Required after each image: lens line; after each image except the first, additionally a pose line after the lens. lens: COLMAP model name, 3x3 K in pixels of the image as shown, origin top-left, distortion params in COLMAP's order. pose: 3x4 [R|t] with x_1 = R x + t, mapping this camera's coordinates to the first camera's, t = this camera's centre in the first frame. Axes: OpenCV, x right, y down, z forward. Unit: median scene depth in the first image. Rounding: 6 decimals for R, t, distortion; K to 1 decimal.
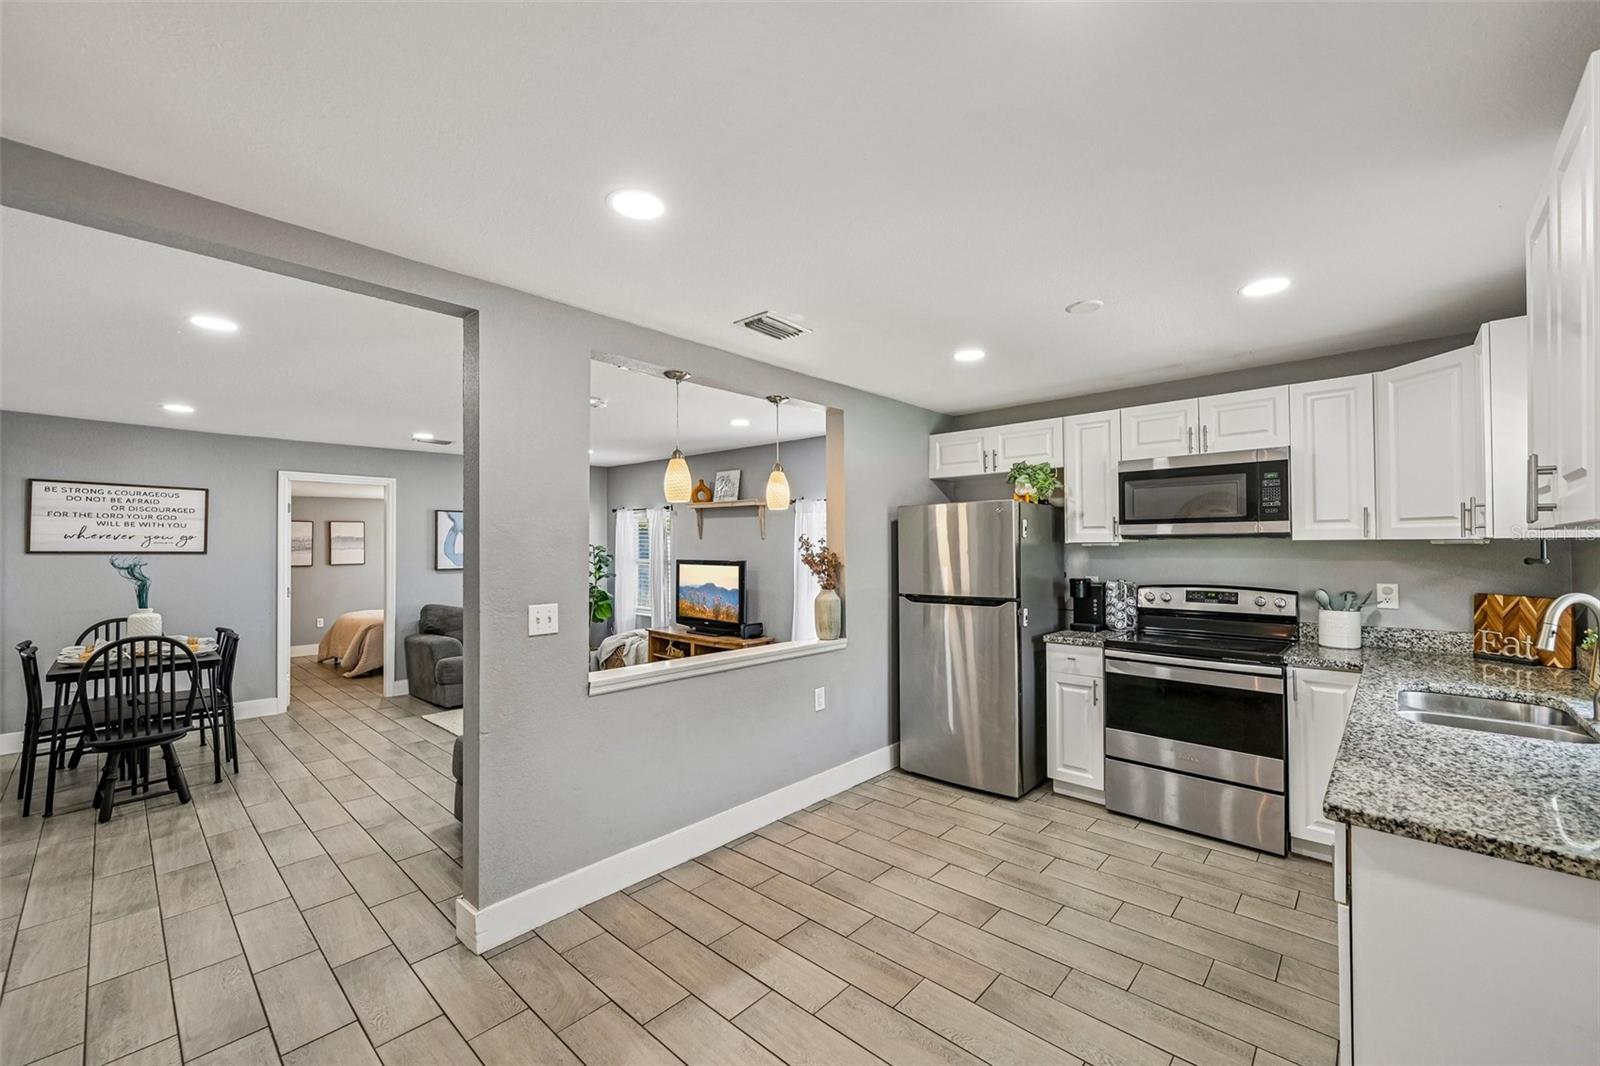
lens RADIAL K [[648.4, 0, 819.9], [0, 648.4, 539.5], [0, 0, 1]] dist [-0.001053, 0.000070]
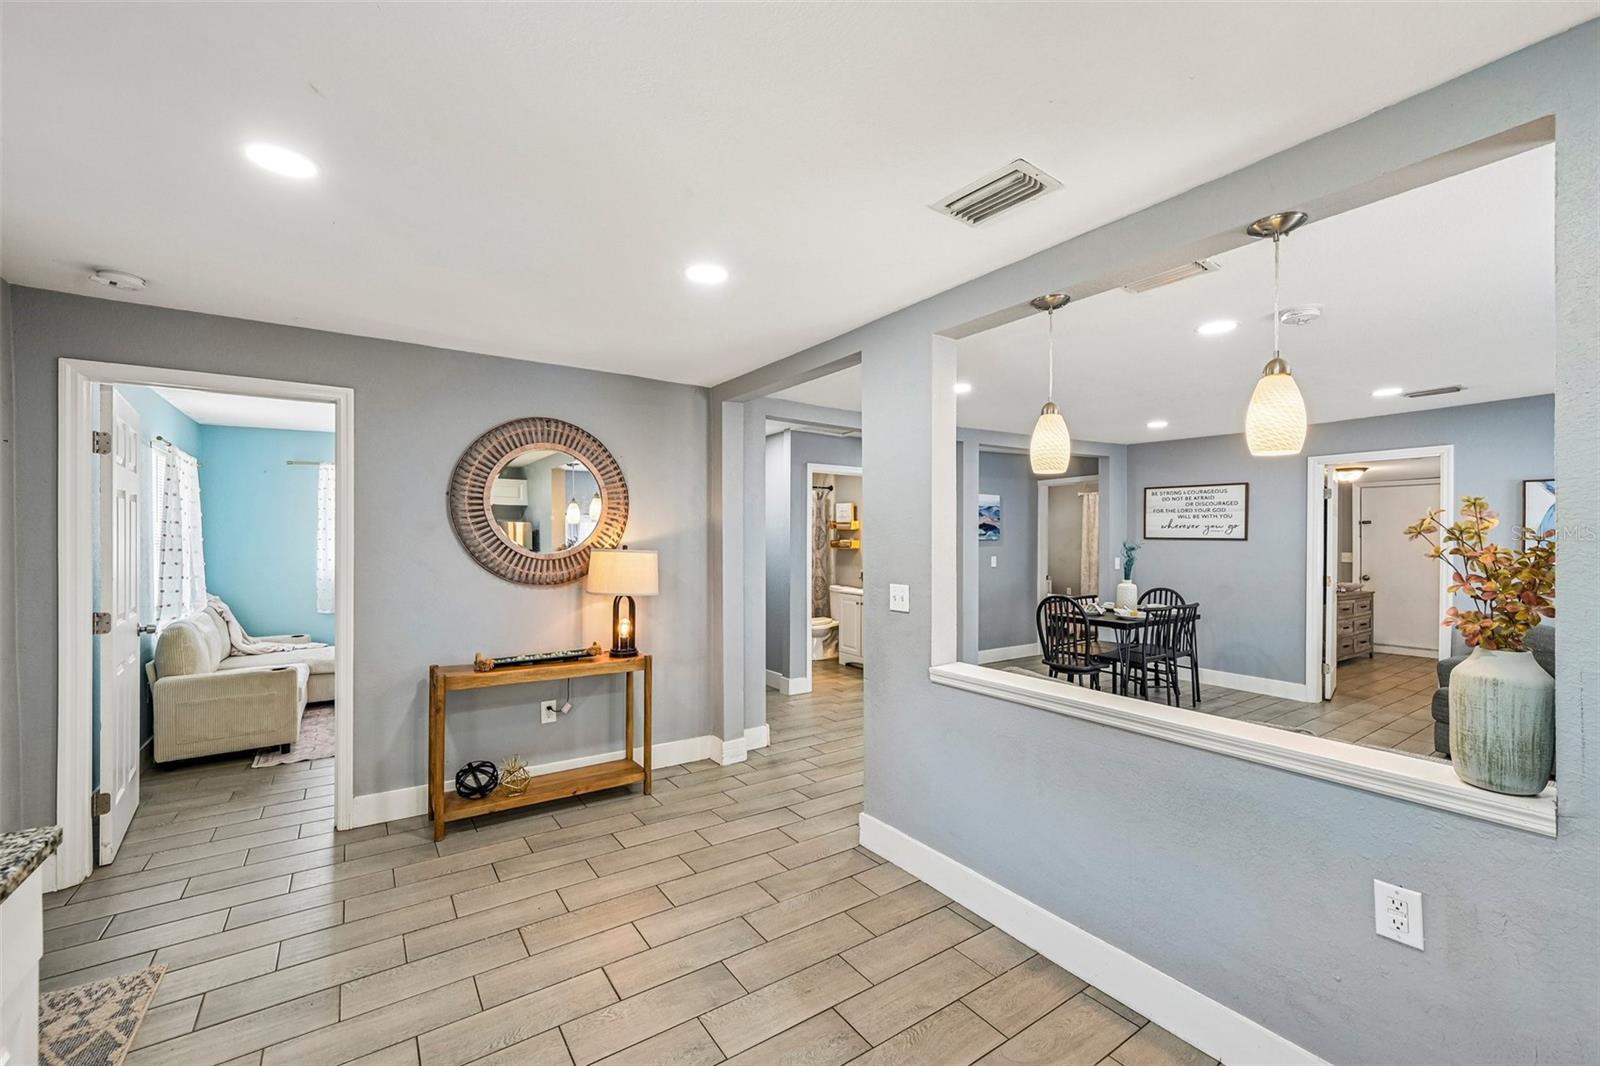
lens RADIAL K [[636.6, 0, 793.8], [0, 636.6, 539.1], [0, 0, 1]] dist [0.006929, -0.000129]
pose [[-0.238258, 0.004839, -0.971190, 0.381979], [0.013073, 0.999913, 0.001775, 0.009109], [0.971114, -0.012273, -0.238300, 0.599254]]
